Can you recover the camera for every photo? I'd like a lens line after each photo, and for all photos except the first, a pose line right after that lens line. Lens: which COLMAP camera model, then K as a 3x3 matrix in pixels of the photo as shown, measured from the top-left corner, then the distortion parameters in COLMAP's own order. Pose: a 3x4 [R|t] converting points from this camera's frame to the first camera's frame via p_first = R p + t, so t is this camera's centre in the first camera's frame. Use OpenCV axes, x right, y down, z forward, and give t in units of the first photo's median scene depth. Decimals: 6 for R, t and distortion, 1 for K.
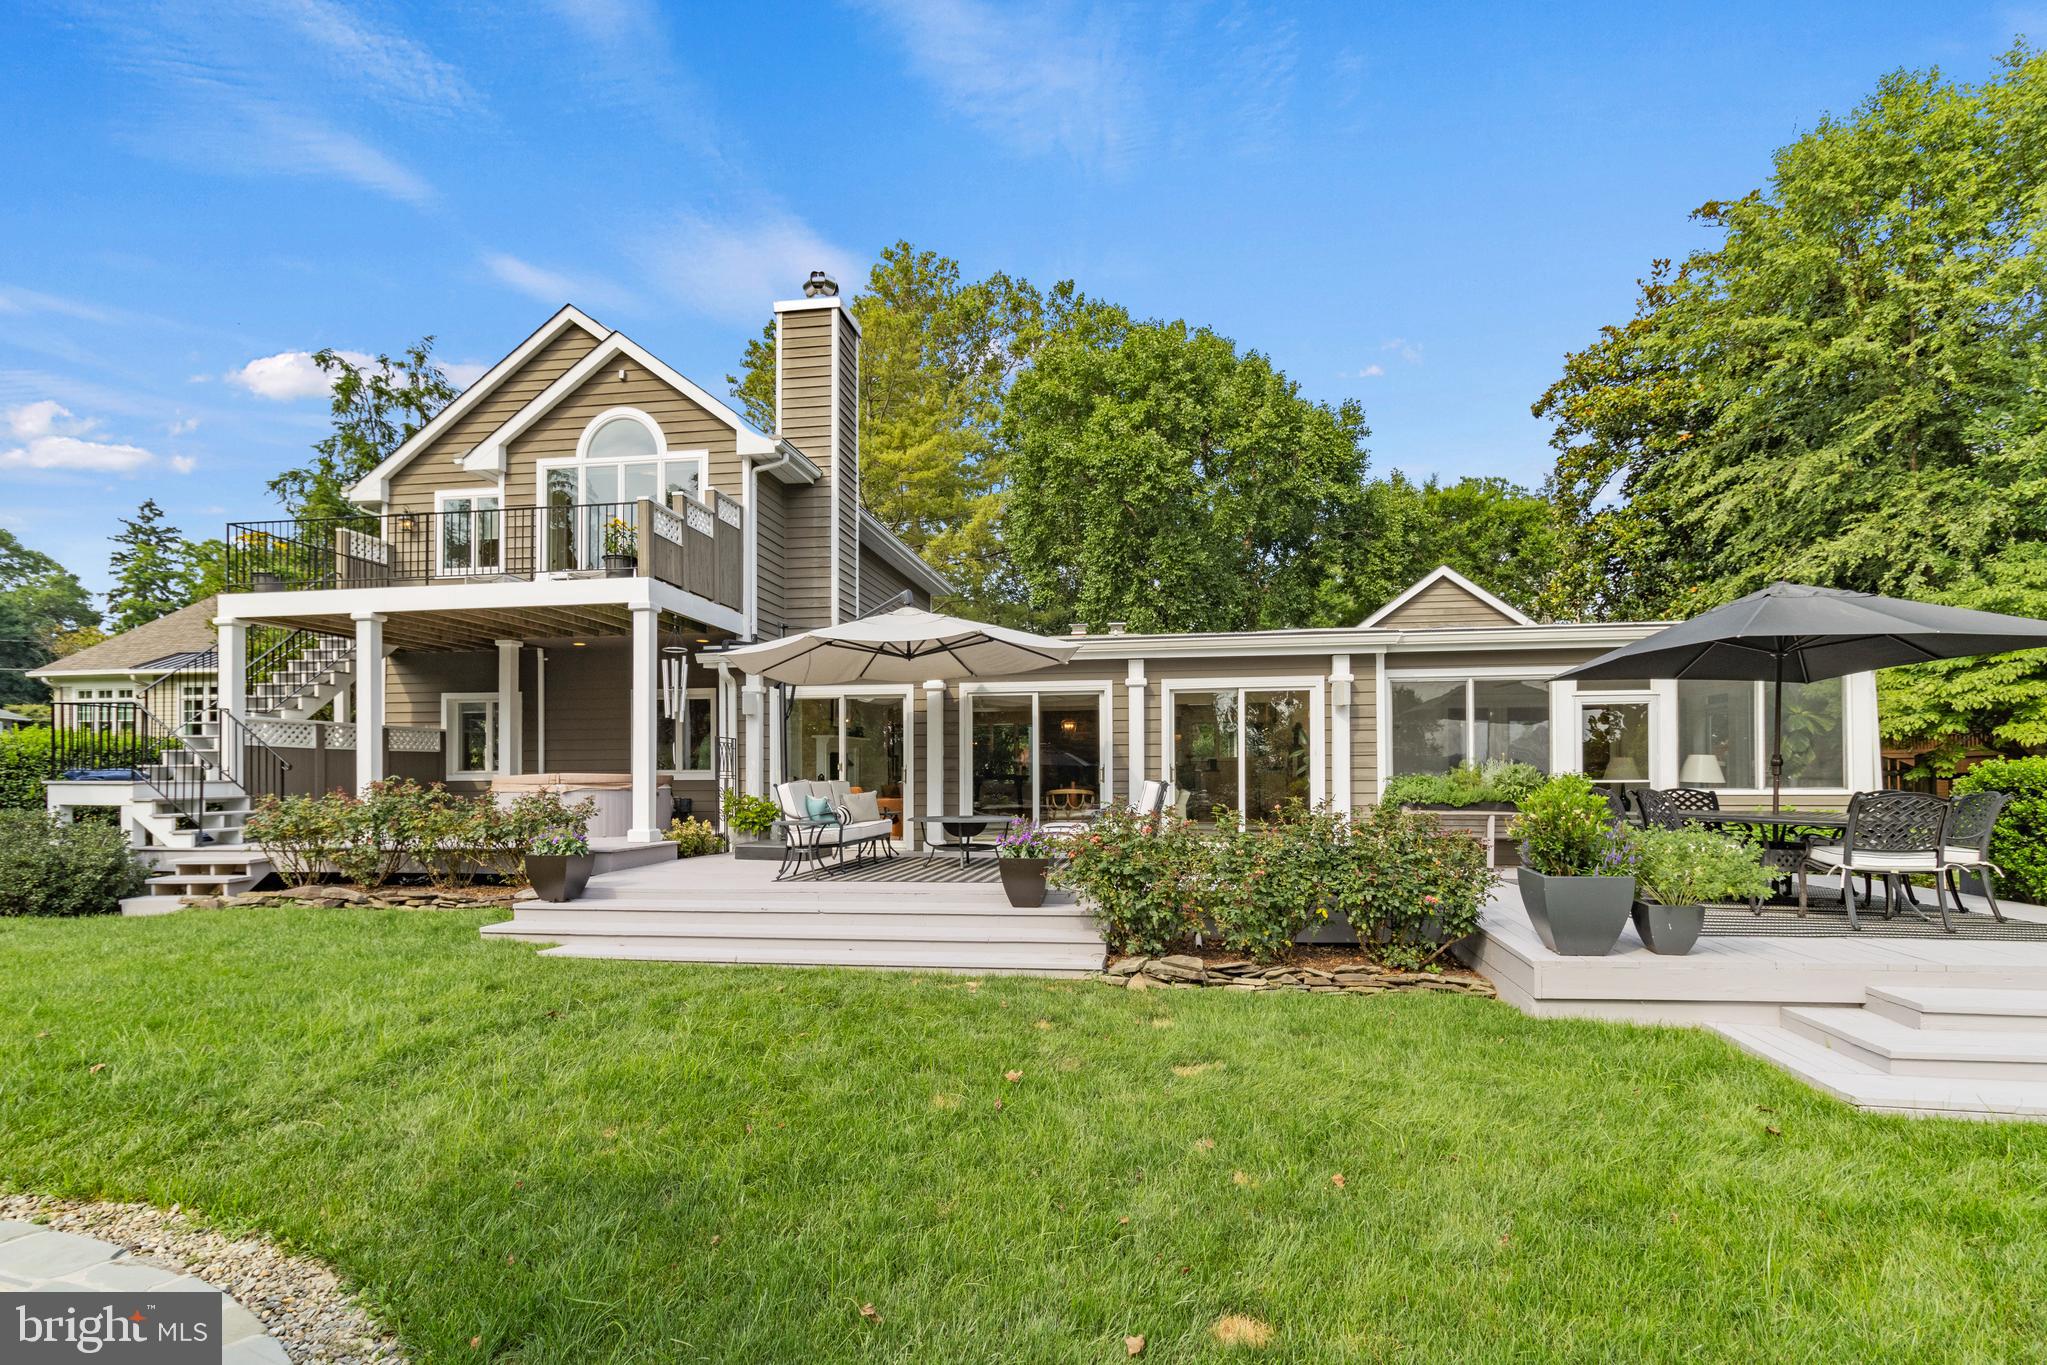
lens RADIAL K [[982.8, 0, 1027.2], [0, 982.8, 763.9], [0, 0, 1]] dist [0.001882, -0.000259]
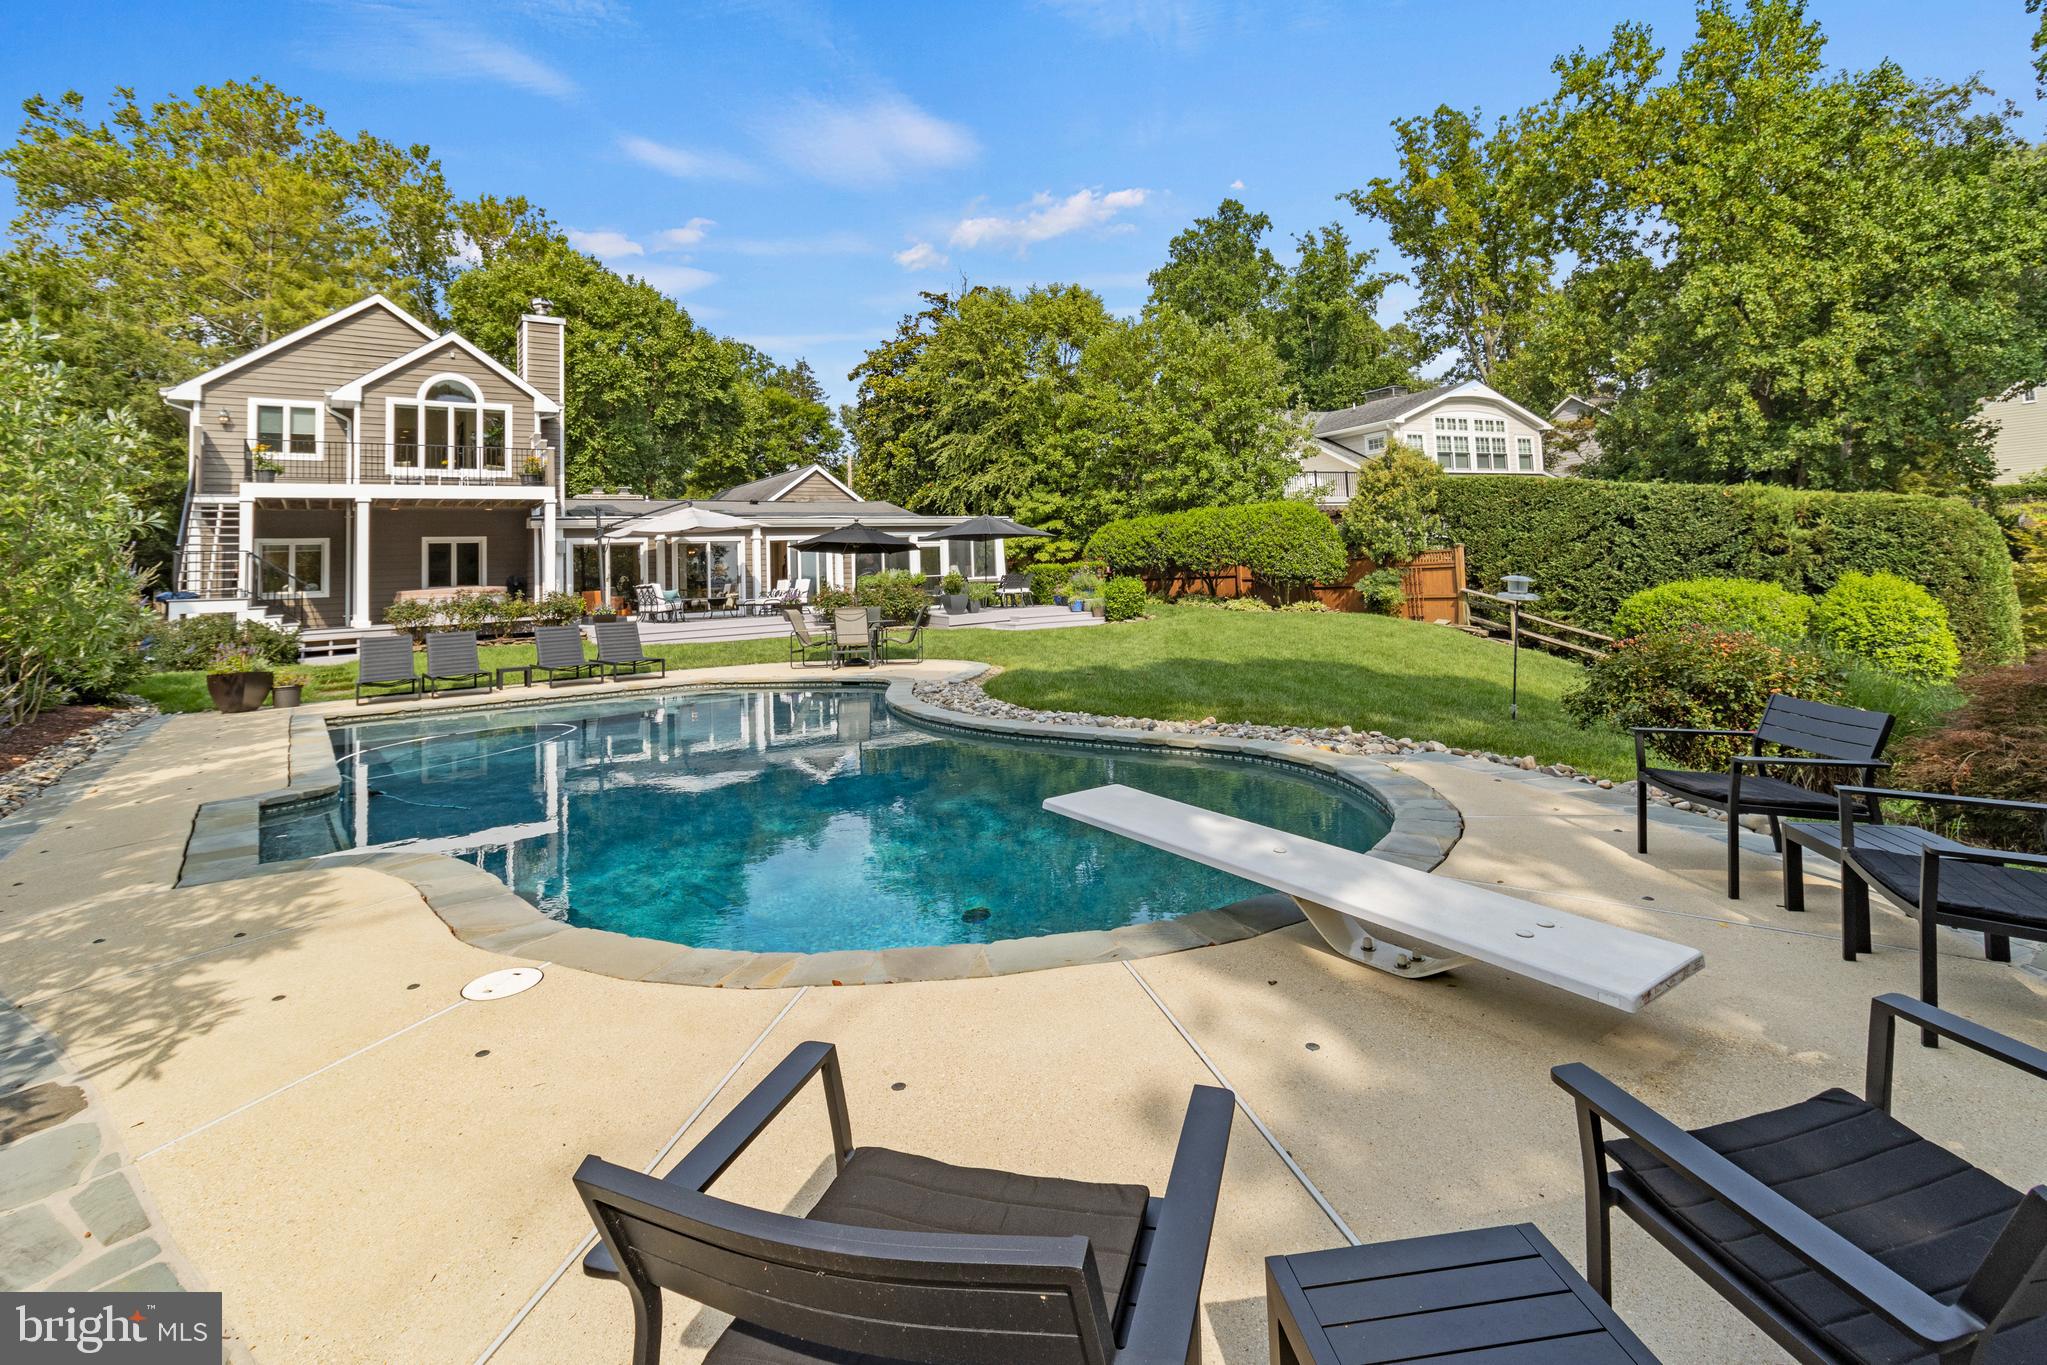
lens RADIAL K [[951.9, 0, 1023.5], [0, 951.9, 682.5], [0, 0, 1]] dist [-0.000371, -0.000273]
pose [[0.732068, -0.098875, 0.674018, -0.745939], [0.029954, 0.993126, 0.113153, 0.014408], [-0.680573, -0.062646, 0.729998, -0.815227]]
